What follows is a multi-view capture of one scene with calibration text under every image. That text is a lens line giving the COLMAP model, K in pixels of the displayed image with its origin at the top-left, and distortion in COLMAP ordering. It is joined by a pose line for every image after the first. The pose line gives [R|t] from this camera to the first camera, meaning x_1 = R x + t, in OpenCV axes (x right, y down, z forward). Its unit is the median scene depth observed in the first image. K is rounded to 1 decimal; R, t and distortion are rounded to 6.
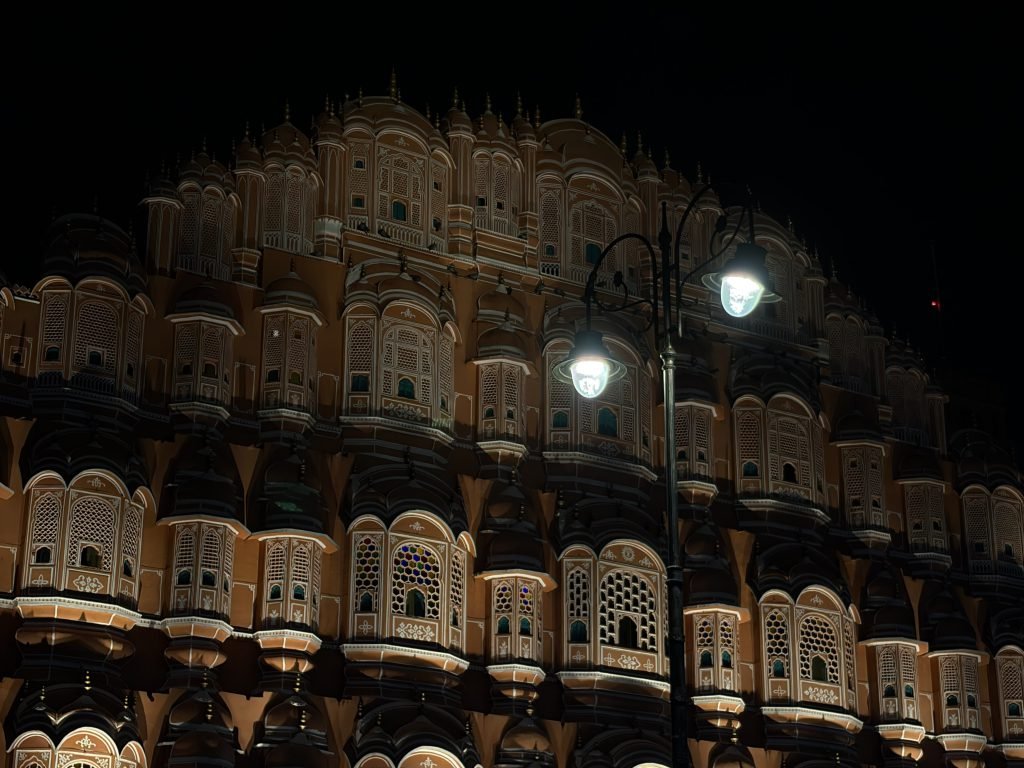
lens RADIAL K [[2031.3, 0, 512.0], [0, 2031.3, 384.0], [0, 0, 1]] dist [0.181022, -0.346883]
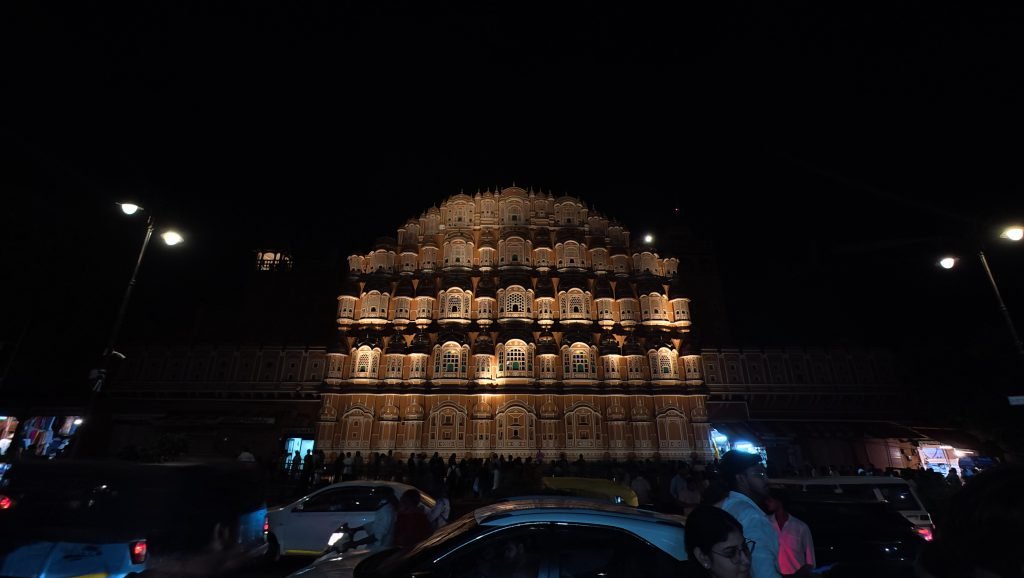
lens RADIAL K [[439.2, 0, 511.9], [0, 439.2, 283.3], [0, 0, 1]] dist [0.001311, -0.000146]
pose [[0.864821, -0.187262, -0.465852, 0.453417], [0.186649, 0.981256, -0.047942, 0.113539], [0.466098, -0.045489, 0.883563, 0.241123]]
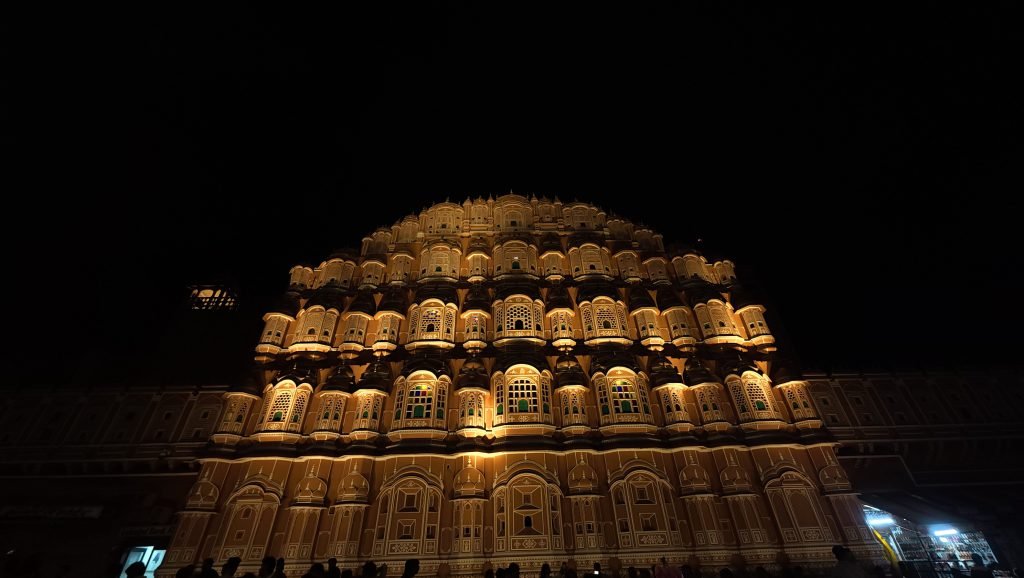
lens RADIAL K [[400.0, 0, 512.1], [0, 400.0, 284.3], [0, 0, 1]] dist [-0.002617, -0.000293]
pose [[0.861802, -0.320368, -0.393271, 0.274983], [0.214054, 0.932584, -0.290635, 0.223423], [0.459868, 0.166288, 0.872278, 0.511788]]
